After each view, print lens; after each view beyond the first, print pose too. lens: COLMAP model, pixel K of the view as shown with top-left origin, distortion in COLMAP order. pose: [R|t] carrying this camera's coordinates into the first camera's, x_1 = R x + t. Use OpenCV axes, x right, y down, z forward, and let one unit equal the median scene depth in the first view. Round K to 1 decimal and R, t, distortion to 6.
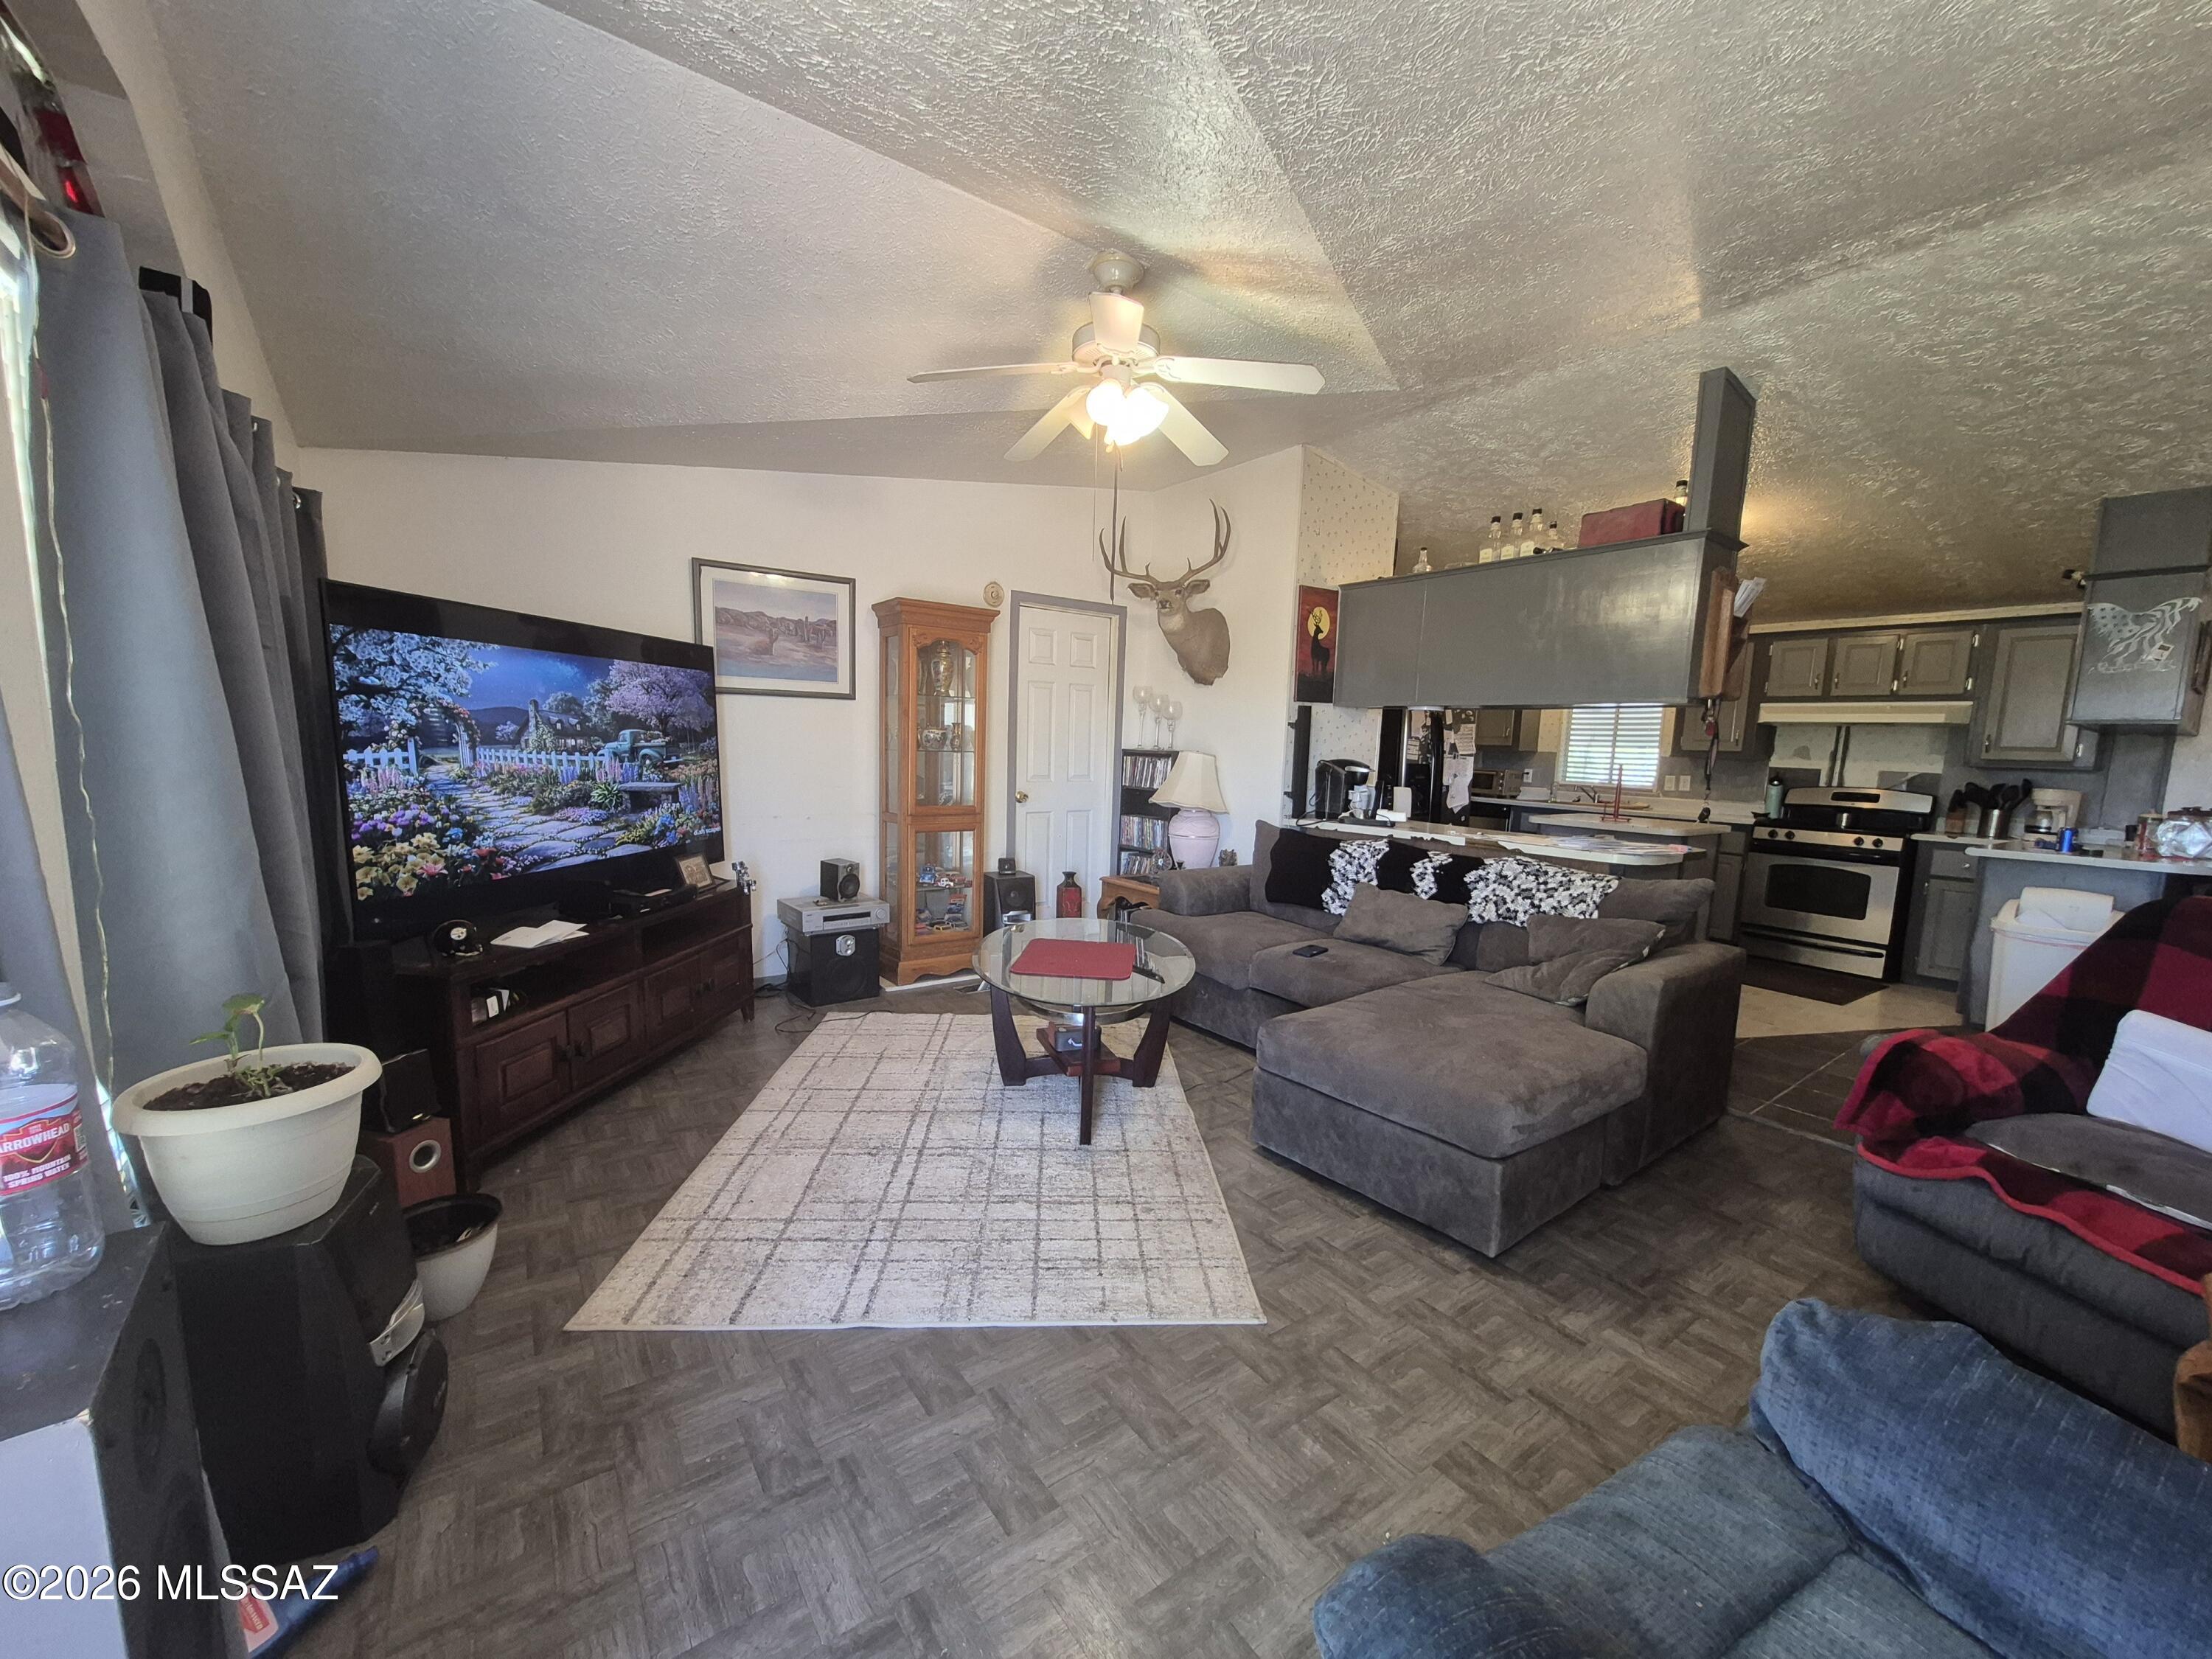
lens RADIAL K [[865.3, 0, 1100.3], [0, 865.3, 845.2], [0, 0, 1]] dist [0.002372, -0.002563]
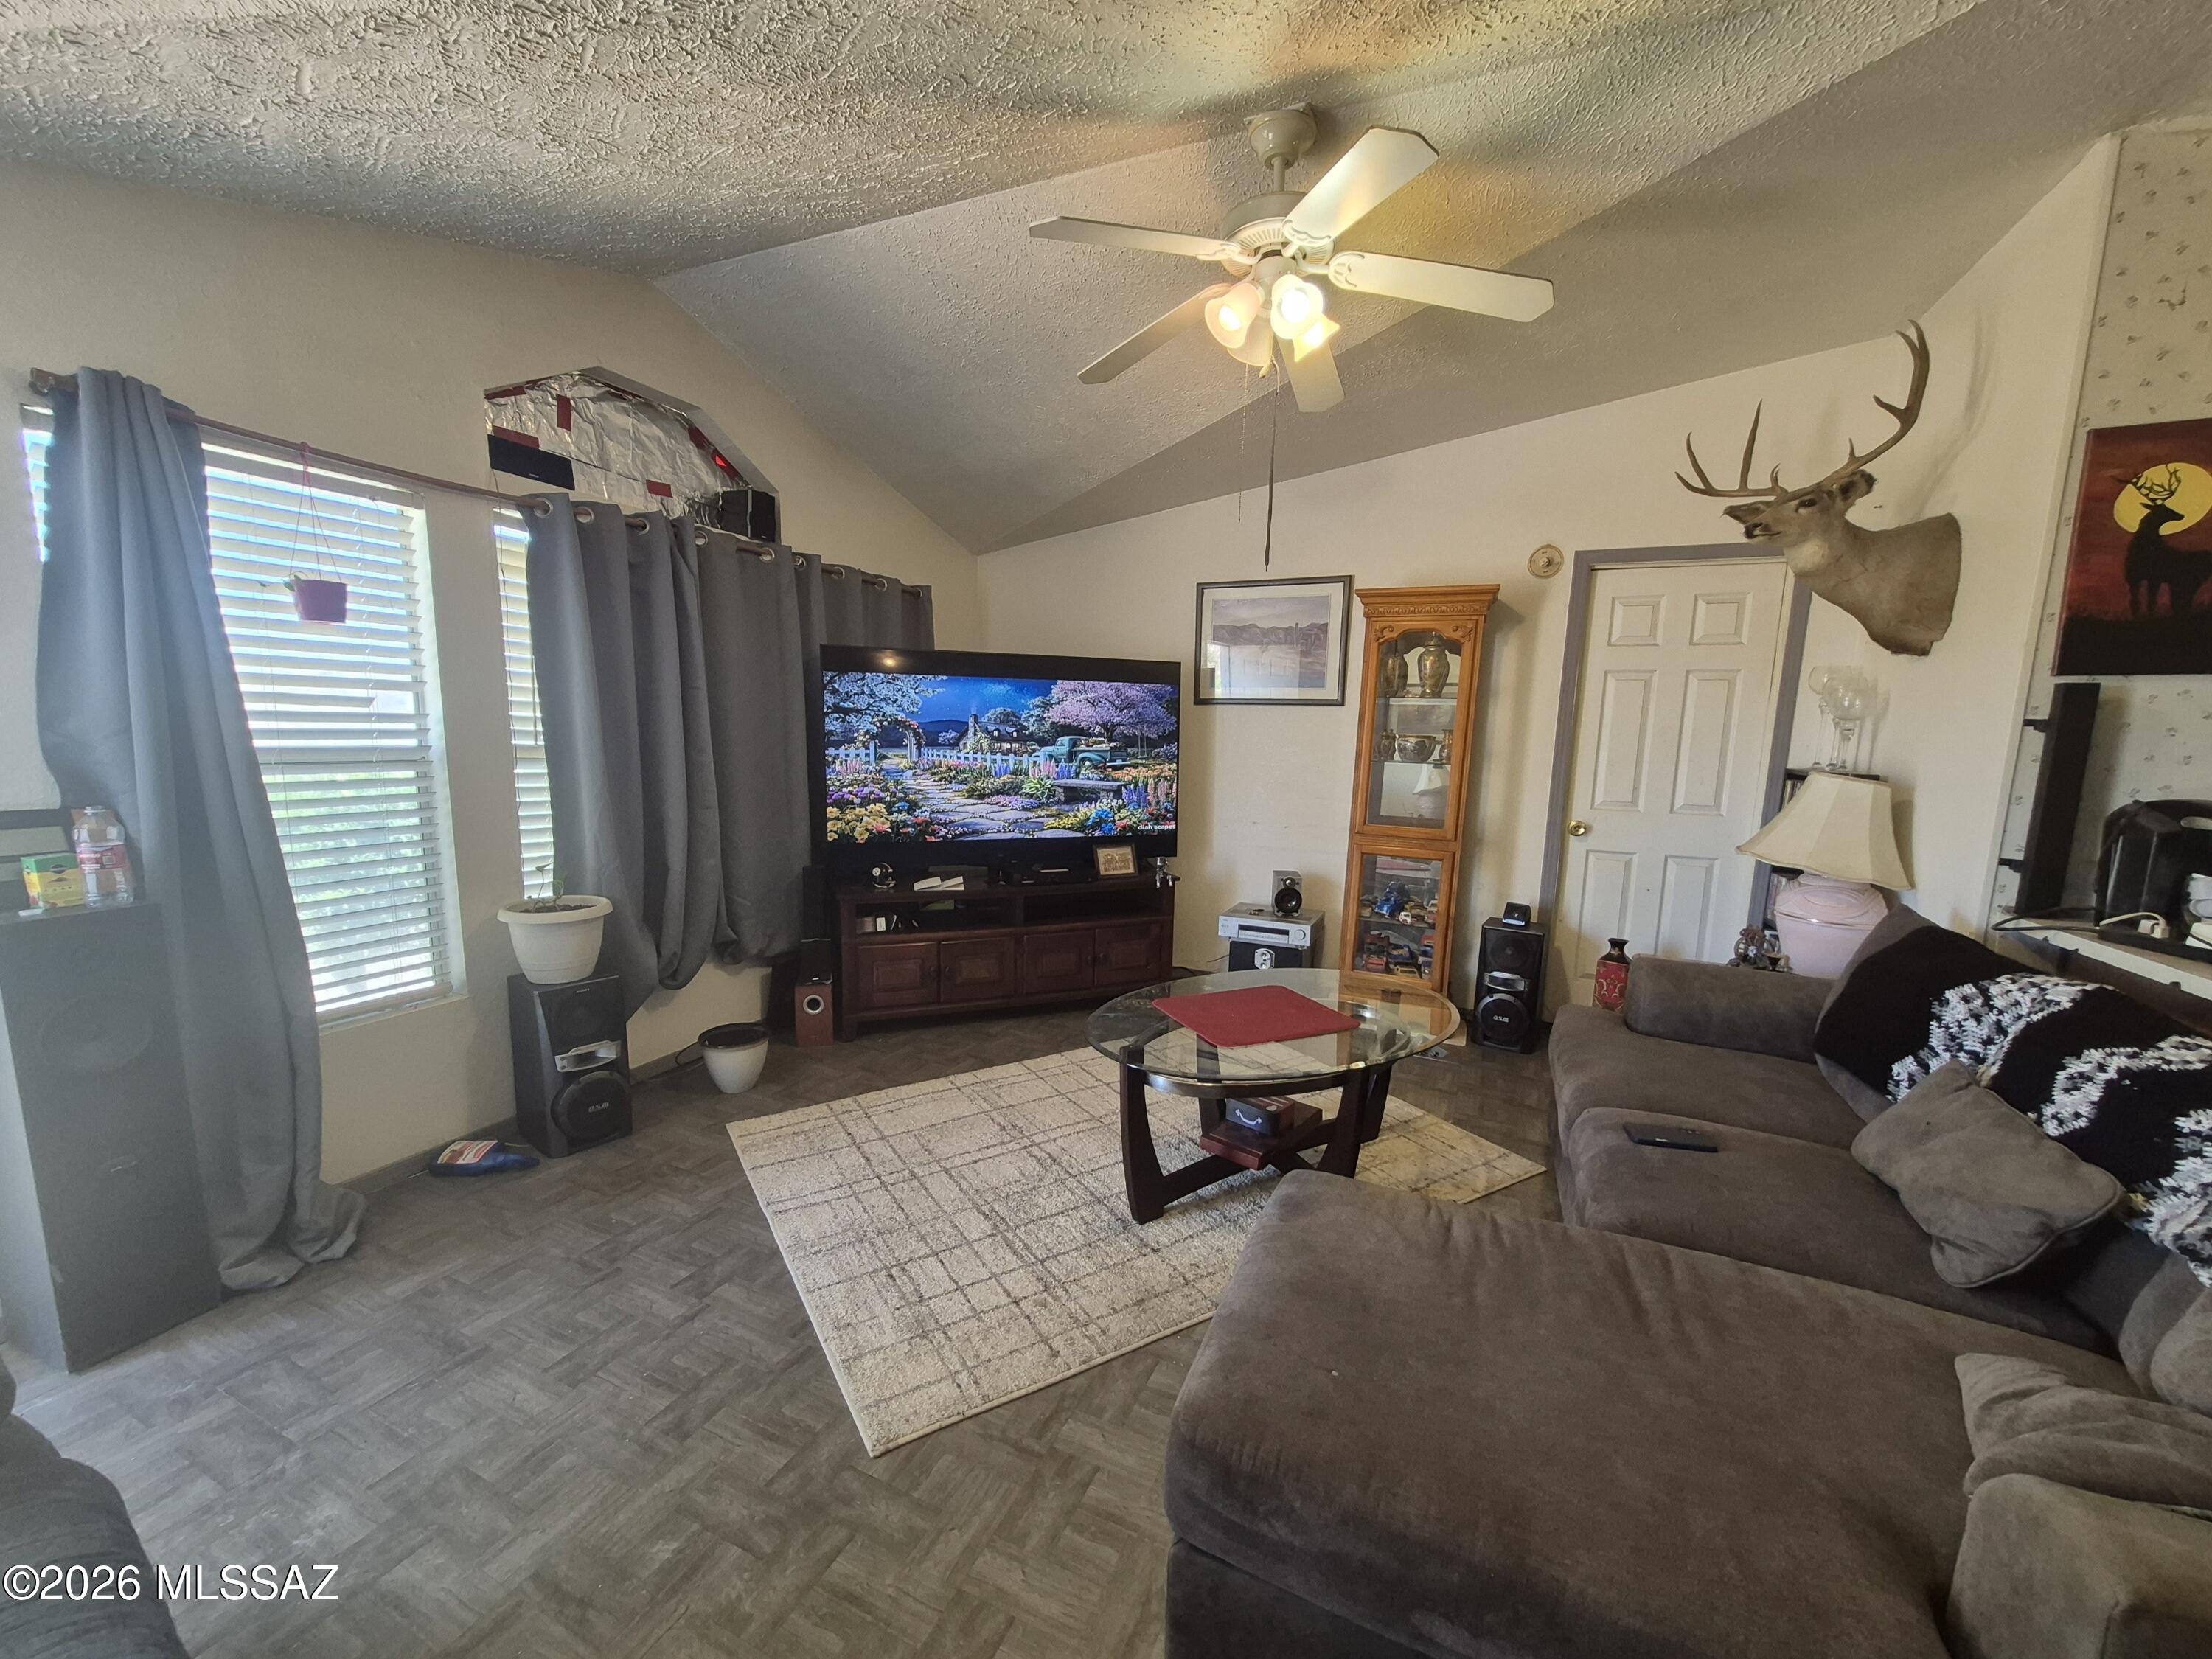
lens RADIAL K [[865.3, 0, 1095.1], [0, 865.3, 845.5], [0, 0, 1]] dist [0.002372, -0.002563]
pose [[0.491776, 0.102924, -0.864617, 0.535271], [-0.117589, 0.991743, 0.051175, -0.046291], [0.862745, 0.076503, 0.499818, 0.419251]]
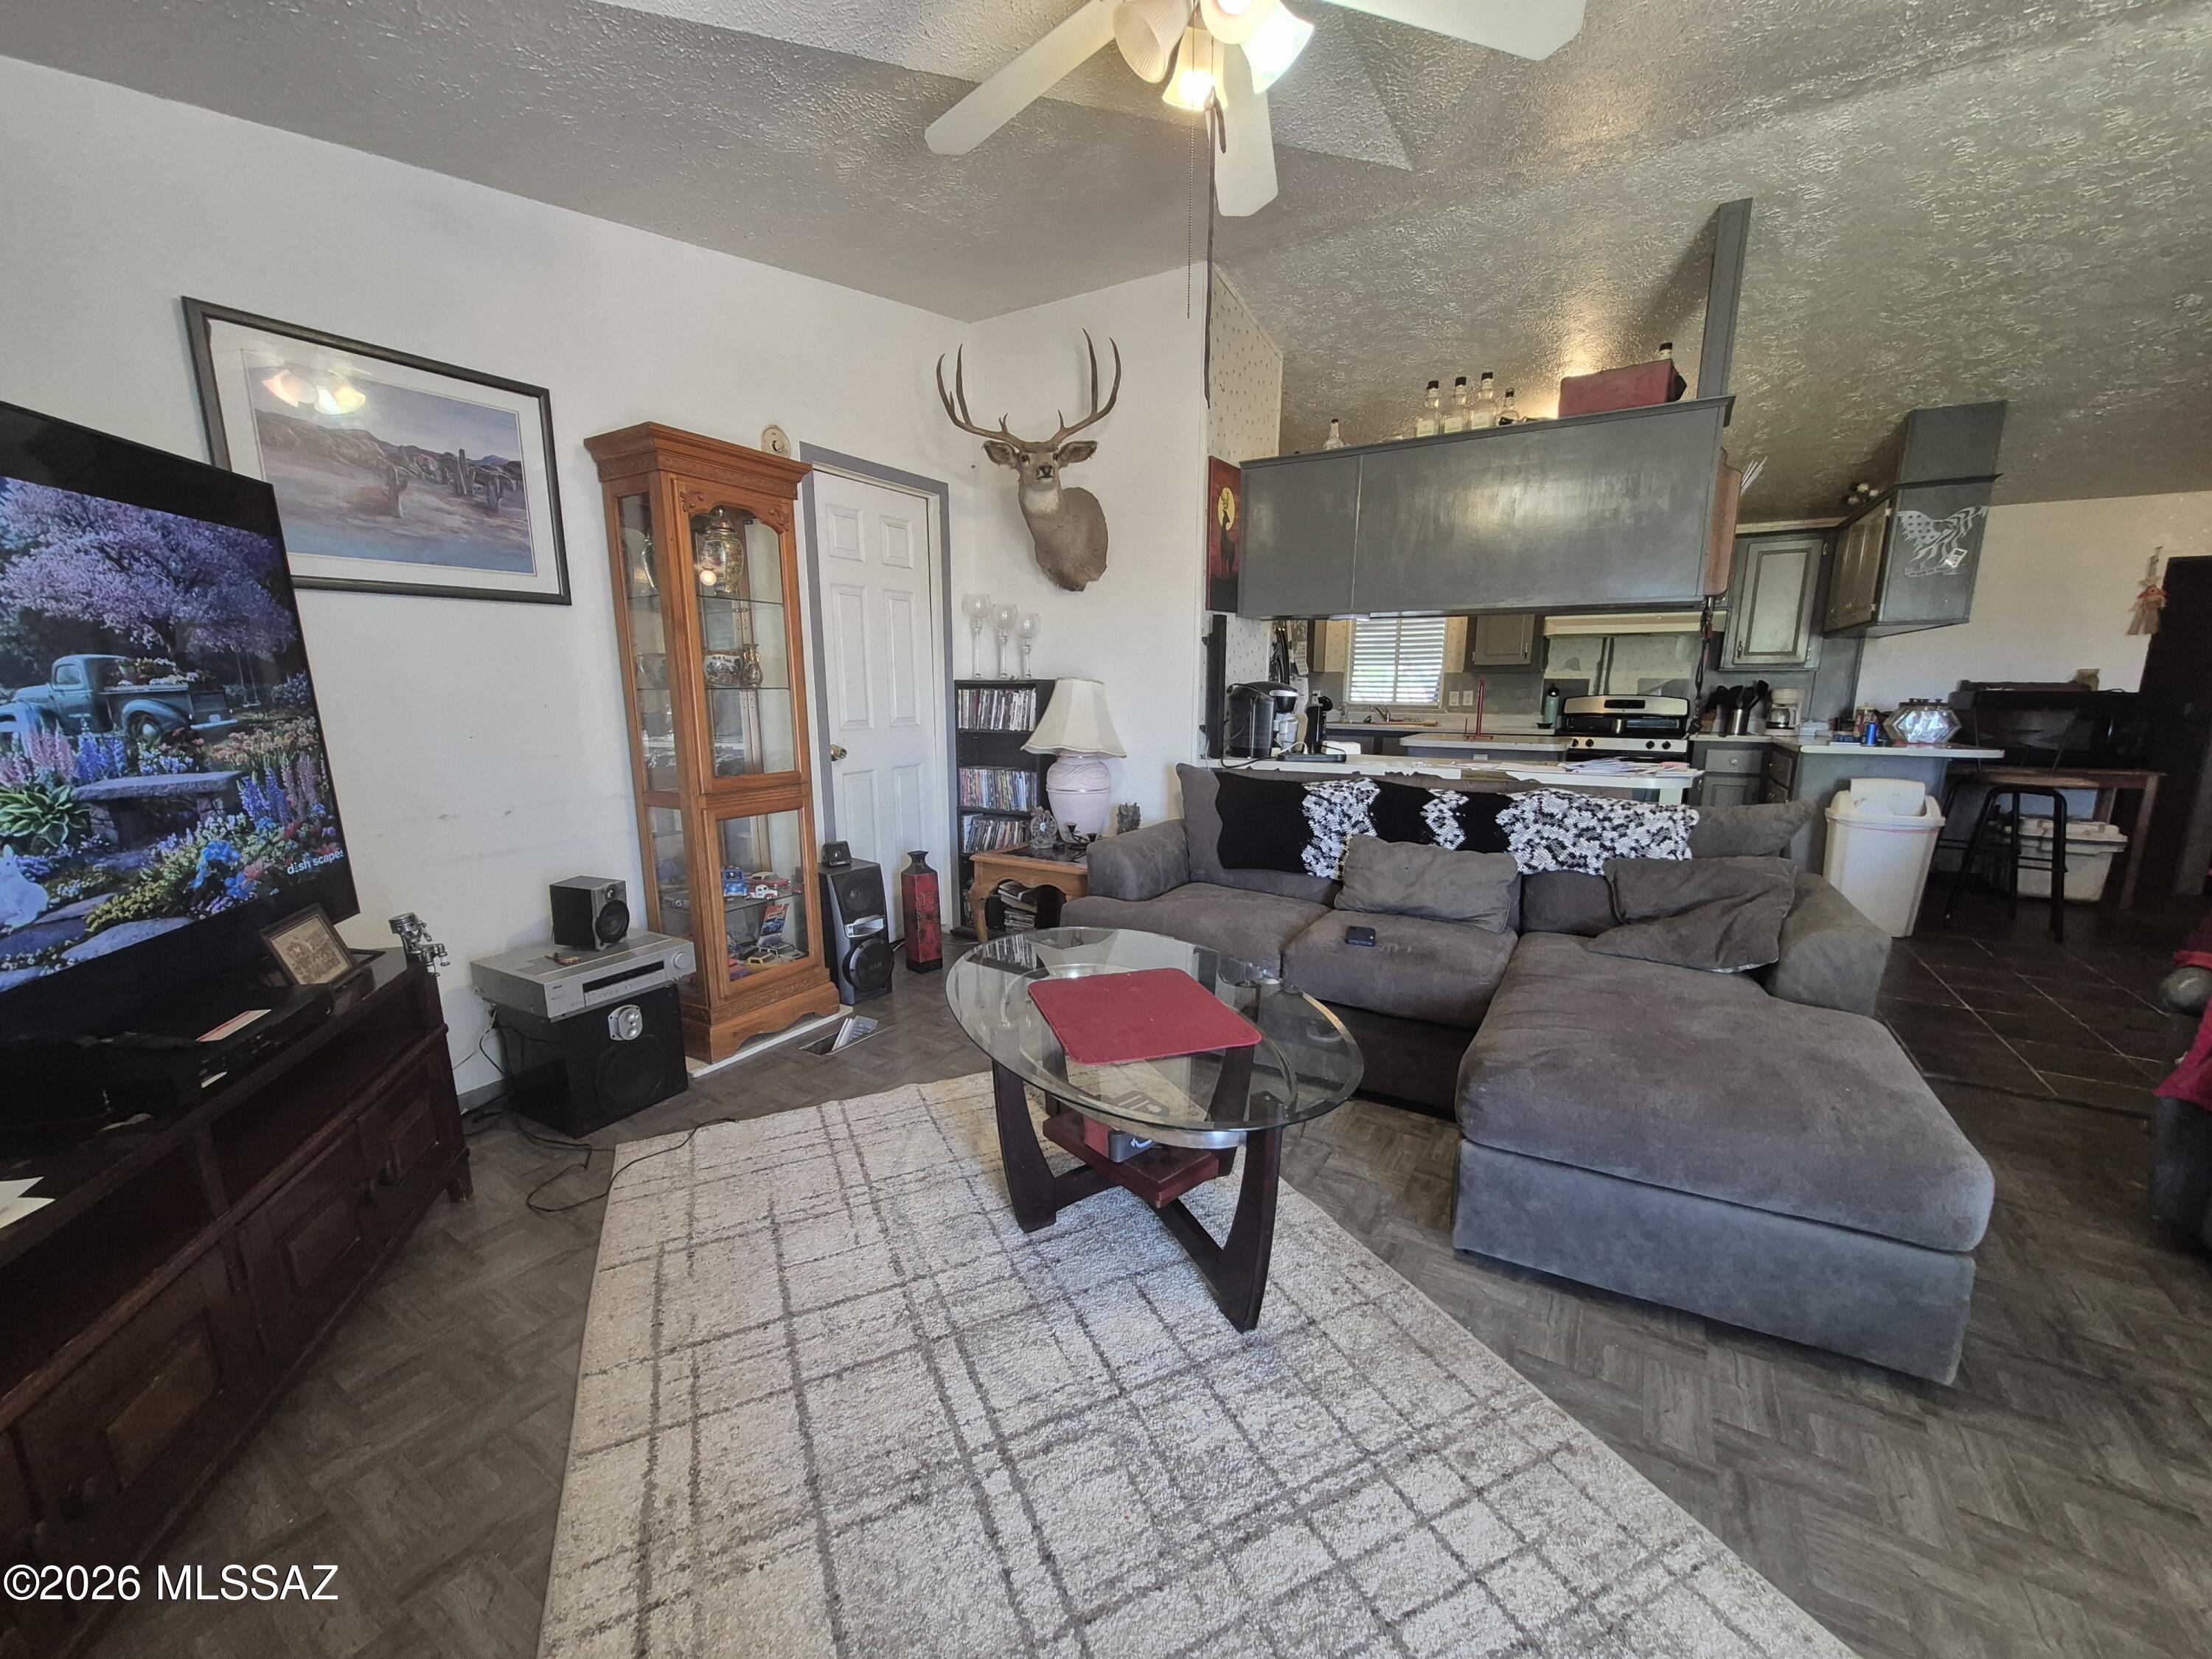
lens RADIAL K [[865.3, 0, 1101.5], [0, 865.3, 846.8], [0, 0, 1]] dist [0.002372, -0.002563]
pose [[0.922966, -0.102591, 0.370957, -0.244982], [0.074341, 0.993190, 0.089708, -0.040475], [-0.377634, -0.055220, 0.924307, 0.408399]]
